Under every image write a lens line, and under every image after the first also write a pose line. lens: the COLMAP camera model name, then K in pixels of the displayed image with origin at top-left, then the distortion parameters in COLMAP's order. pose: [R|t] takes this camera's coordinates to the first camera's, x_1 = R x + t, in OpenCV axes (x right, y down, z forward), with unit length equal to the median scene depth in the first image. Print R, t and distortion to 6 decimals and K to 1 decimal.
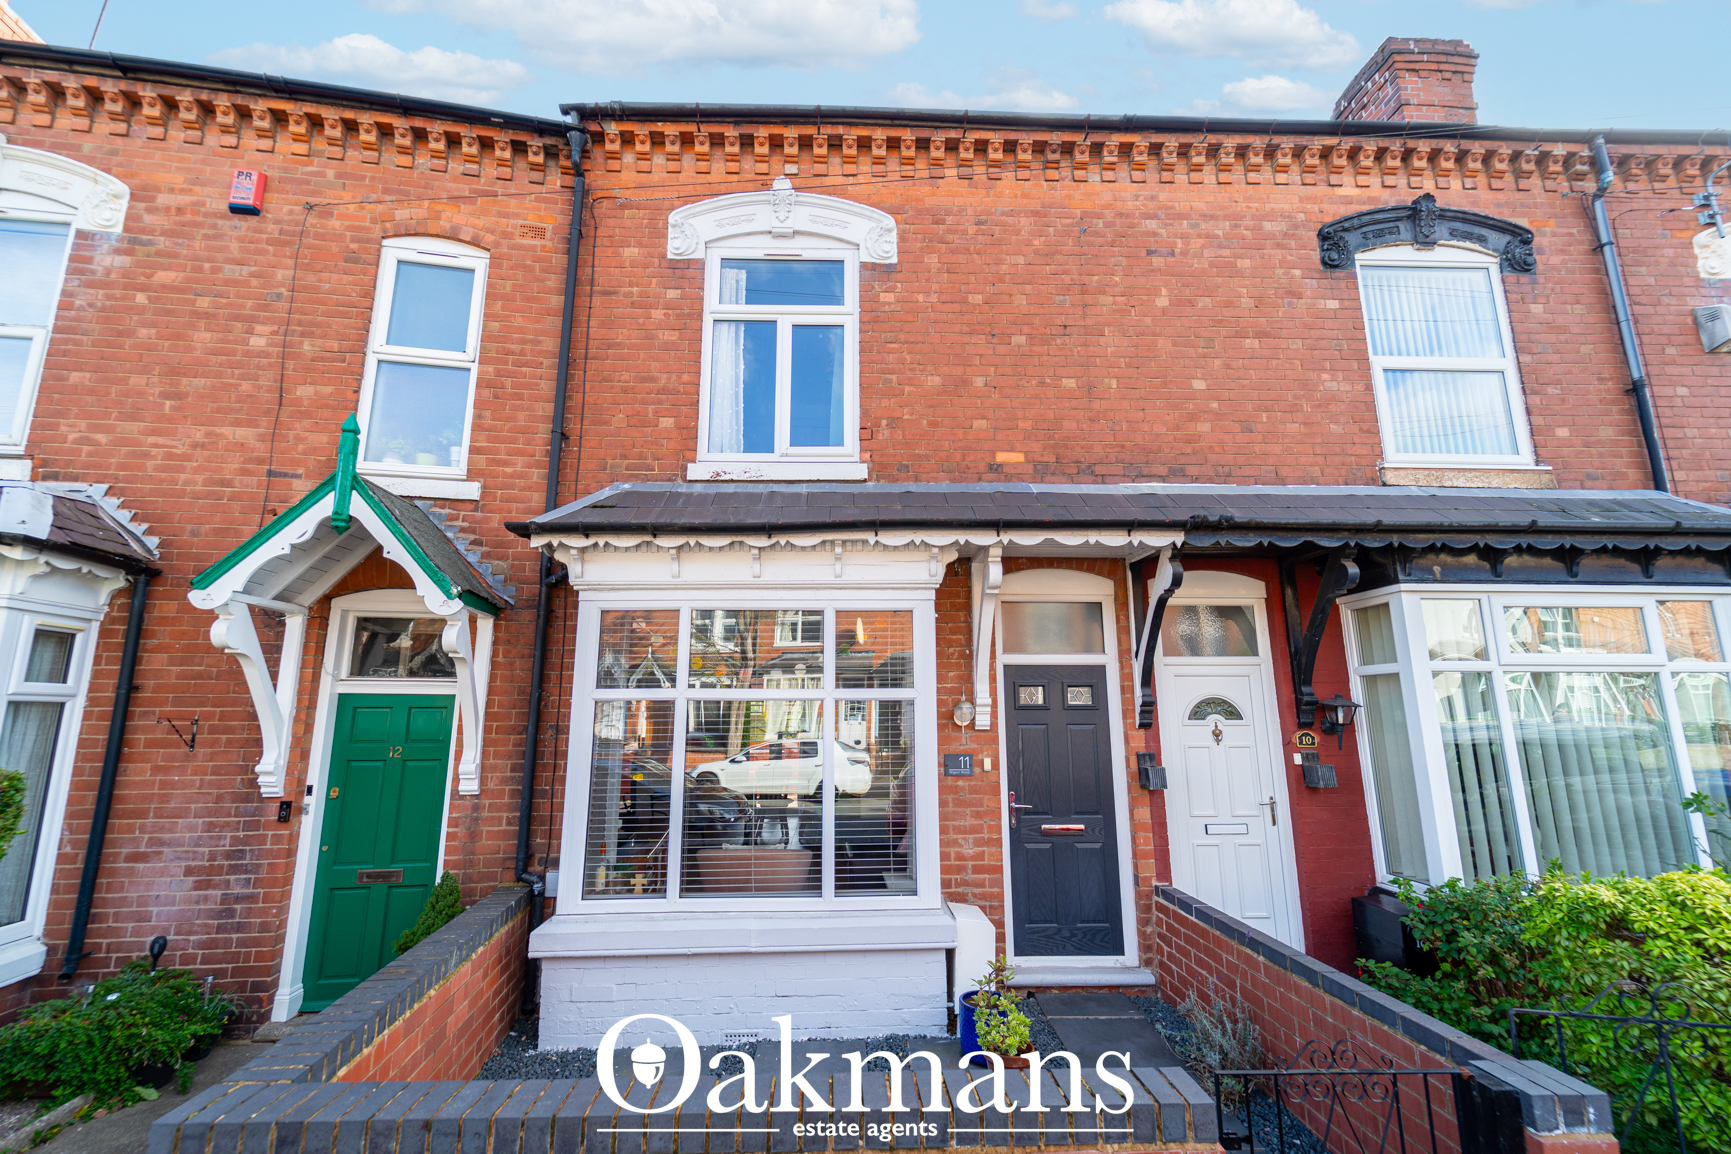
lens RADIAL K [[702.7, 0, 875.5], [0, 702.7, 572.7], [0, 0, 1]] dist [0.000885, -0.001420]
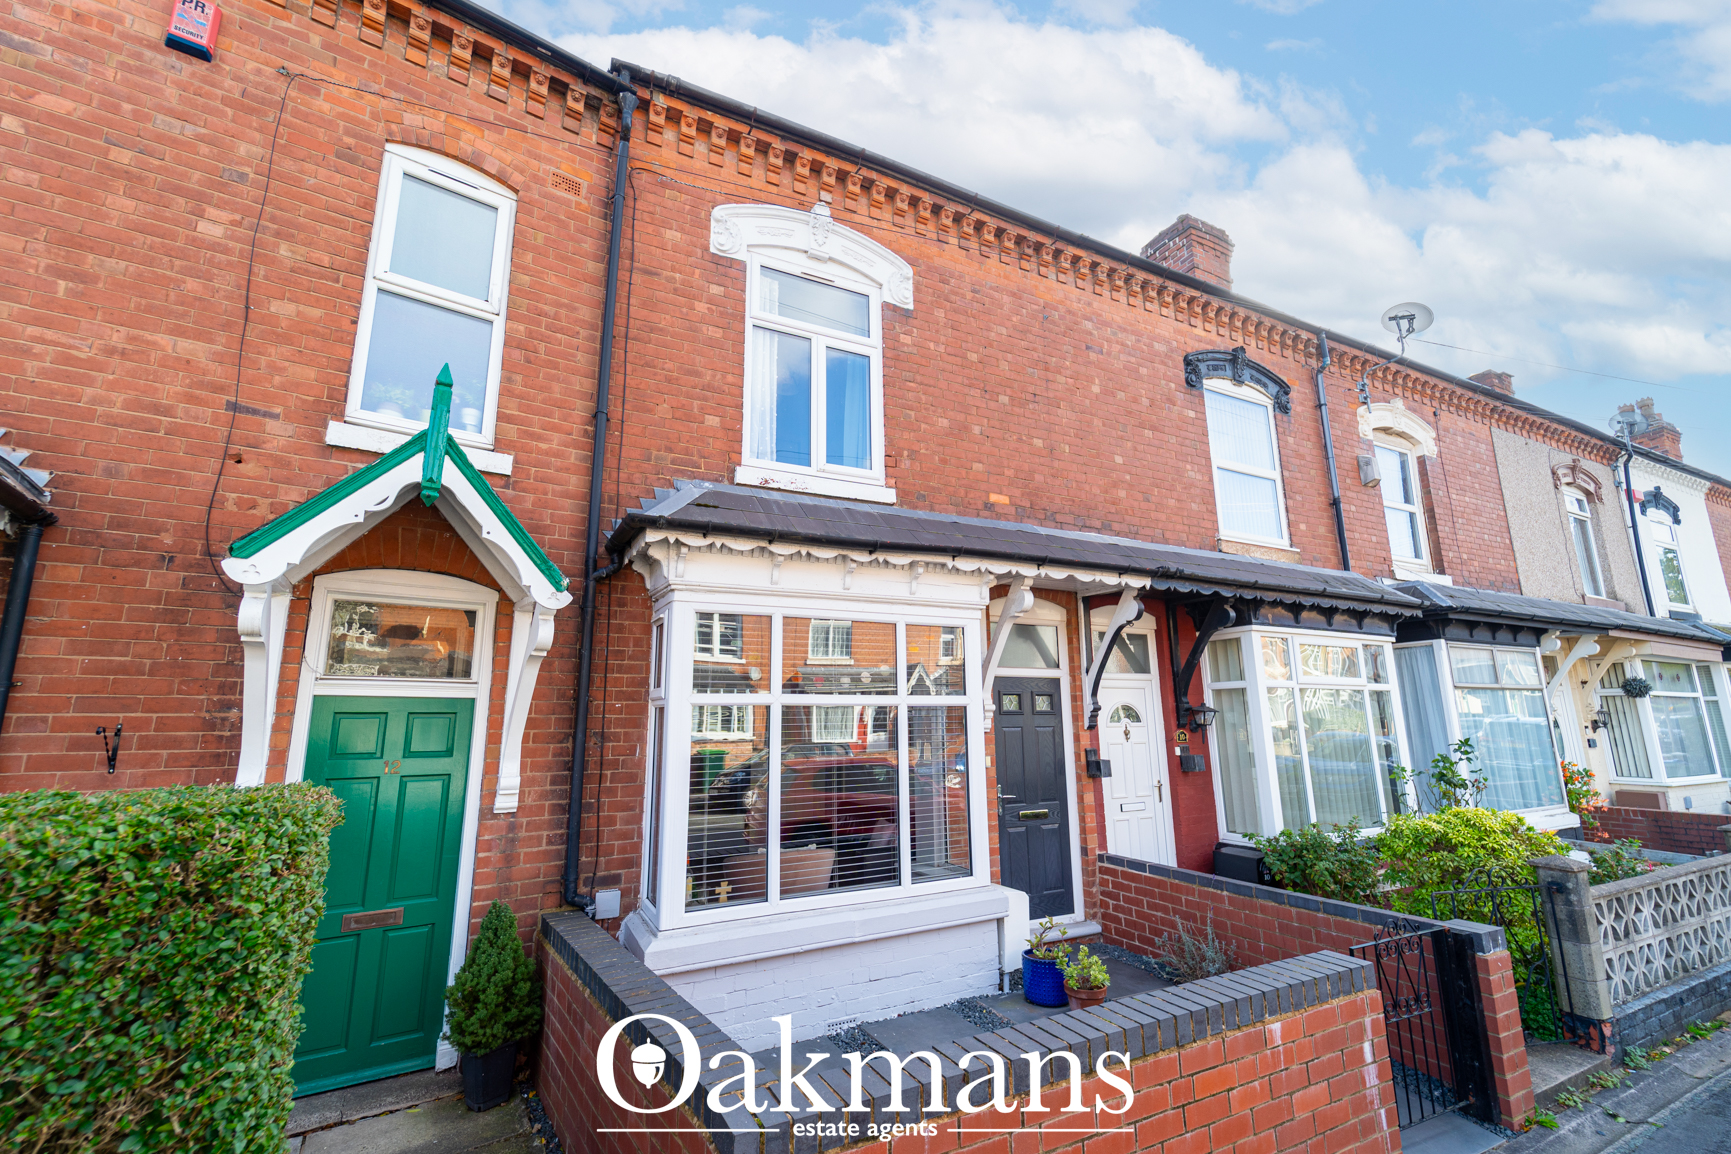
lens RADIAL K [[702.7, 0, 875.5], [0, 702.7, 572.7], [0, 0, 1]] dist [0.000885, -0.001420]
pose [[0.910177, 0.080438, 0.406333, -0.477914], [-0.076028, 0.996740, -0.027014, 0.005876], [-0.407181, -0.006305, 0.913326, 0.013386]]
